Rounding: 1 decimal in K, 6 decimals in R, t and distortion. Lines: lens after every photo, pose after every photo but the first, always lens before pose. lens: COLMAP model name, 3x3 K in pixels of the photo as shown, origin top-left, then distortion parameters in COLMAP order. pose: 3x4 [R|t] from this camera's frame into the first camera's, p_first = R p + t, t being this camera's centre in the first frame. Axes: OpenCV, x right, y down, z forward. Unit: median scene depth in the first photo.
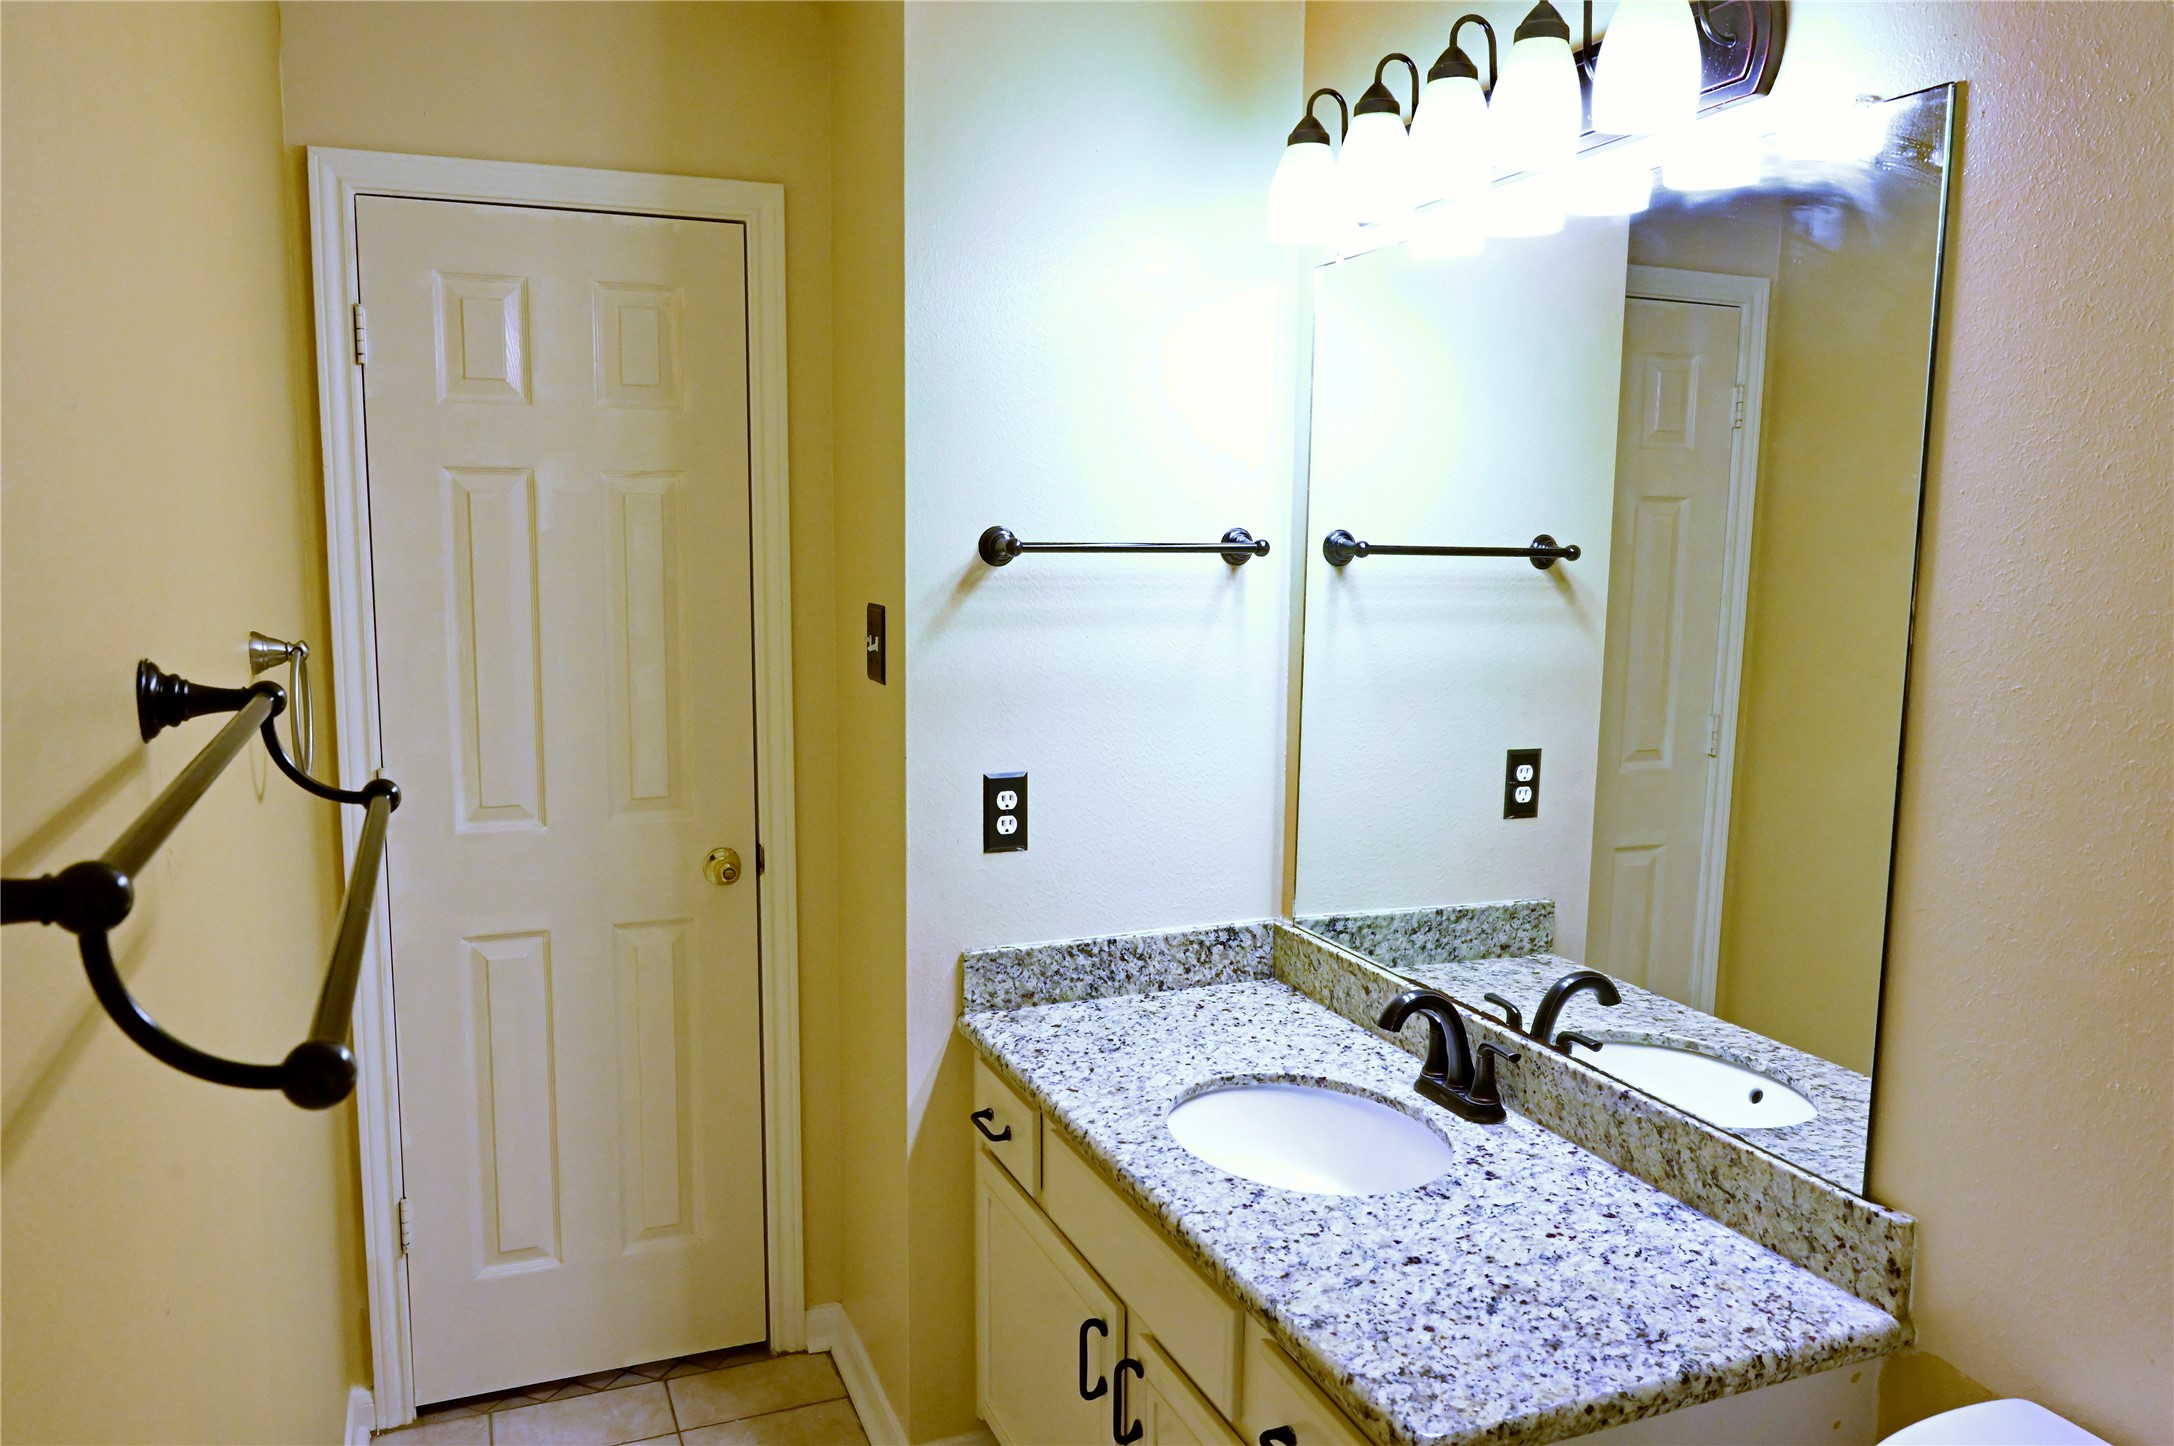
lens RADIAL K [[1589.8, 0, 1087.0], [0, 1589.8, 723.0], [0, 0, 1]] dist [0.000074, -0.000552]
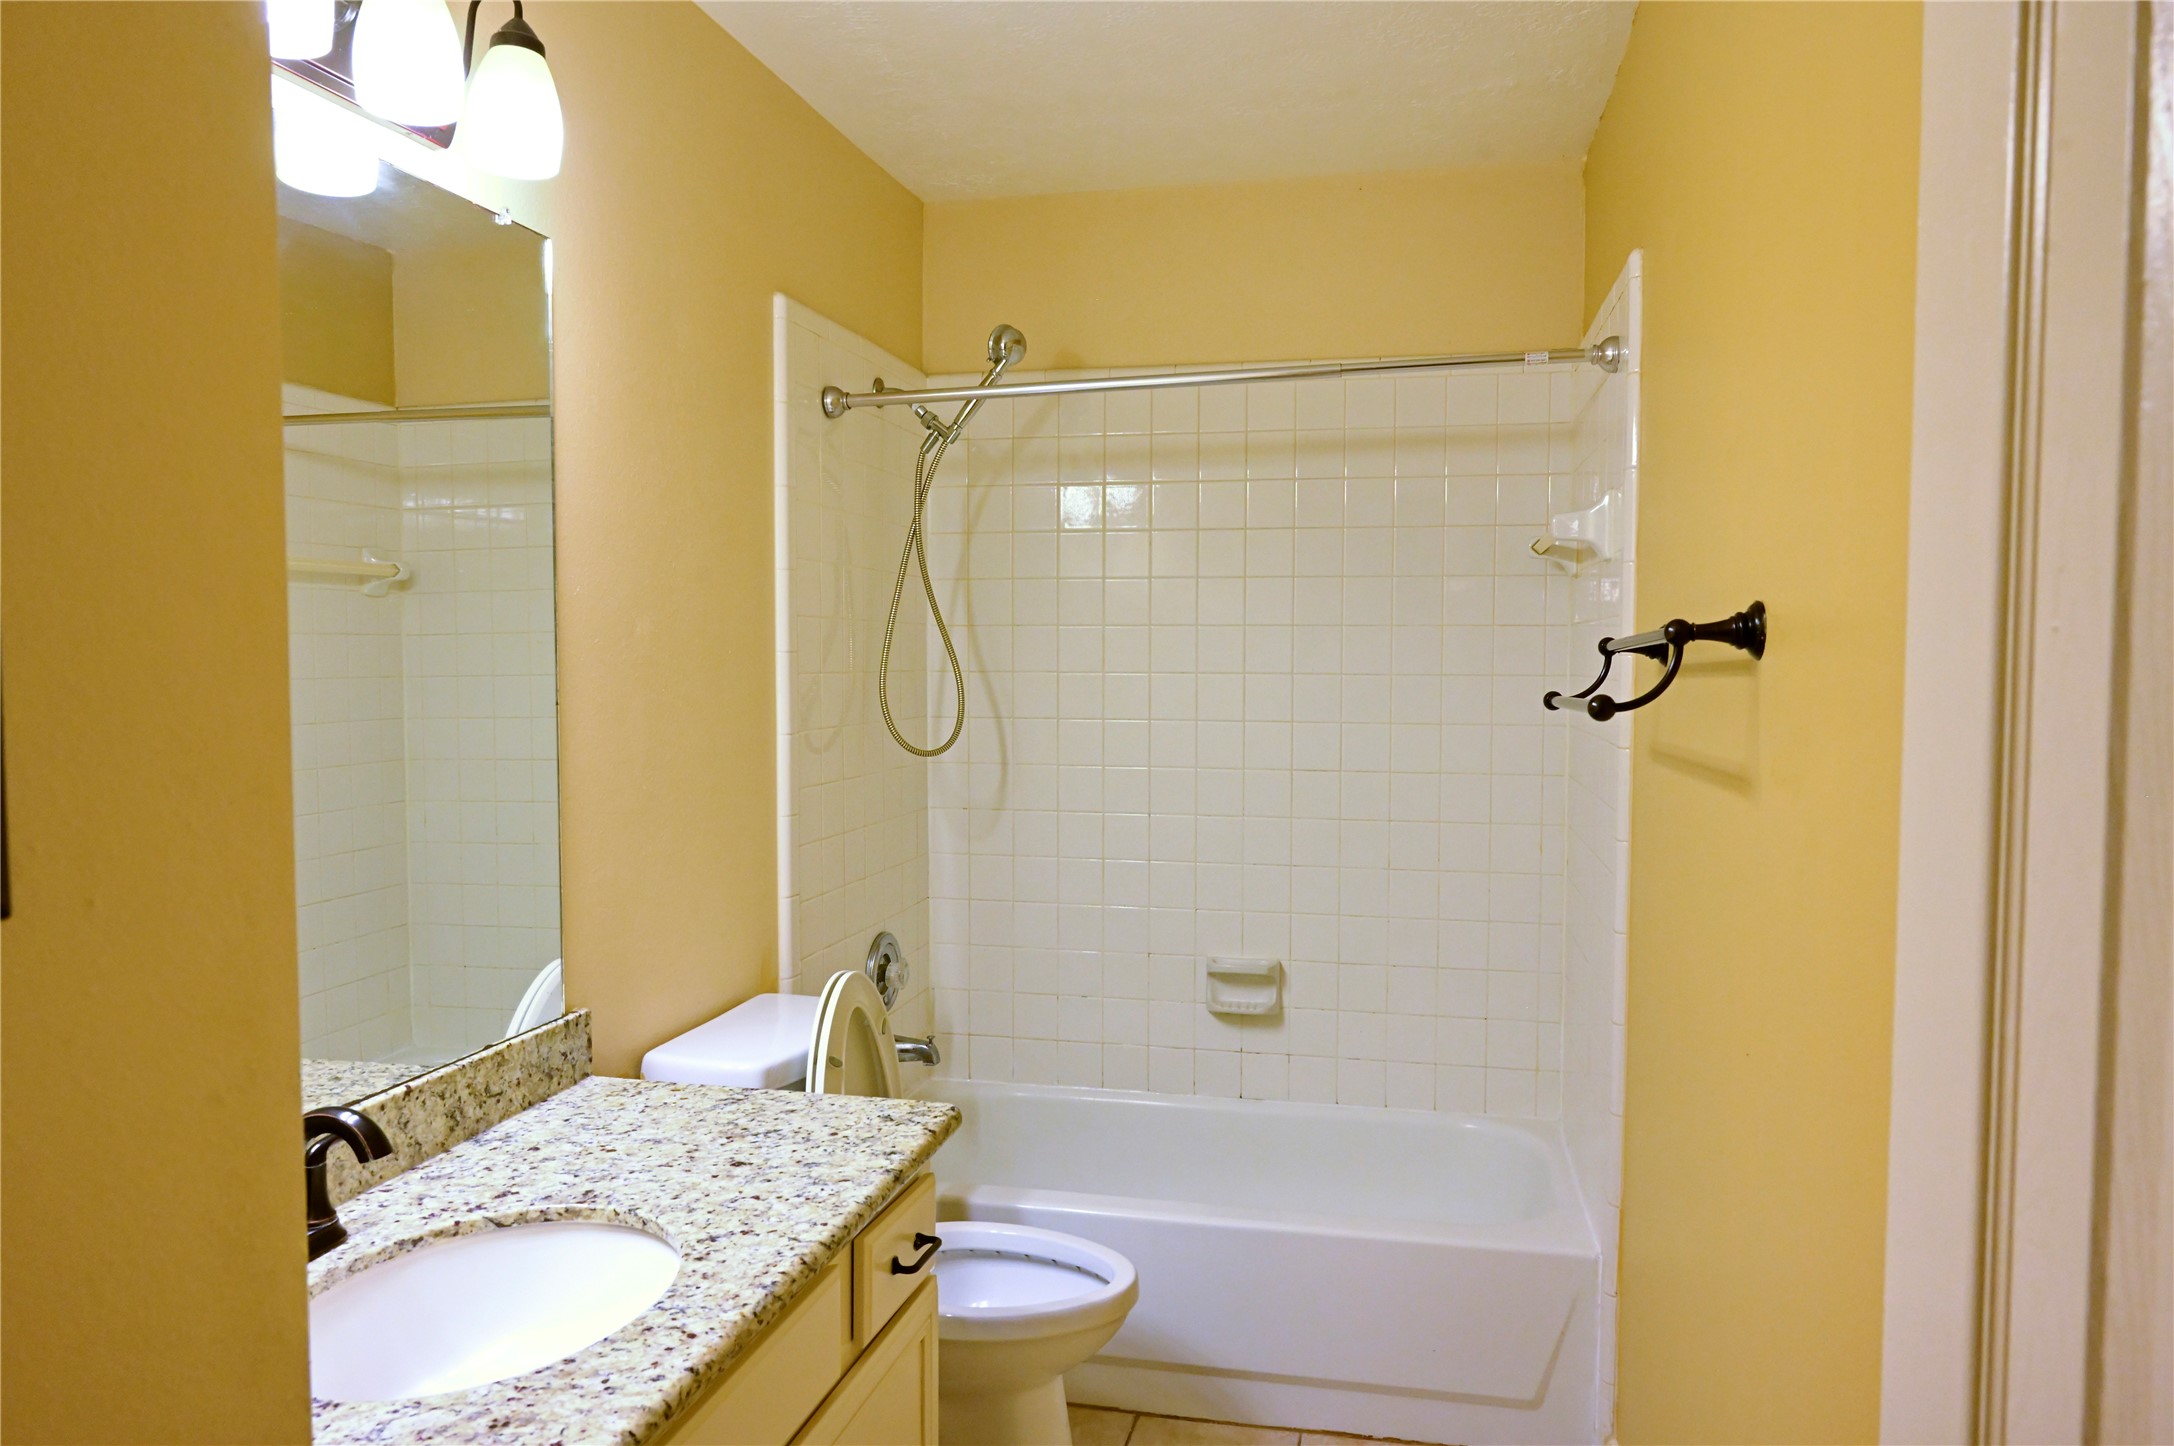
lens RADIAL K [[1443.5, 0, 1105.5], [0, 1443.5, 721.9], [0, 0, 1]] dist [0.009365, -0.001873]
pose [[-0.821707, -0.037488, 0.568676, -0.565275], [0.063124, 0.985708, 0.156191, -0.113362], [-0.566404, 0.164240, -0.807596, 1.582012]]
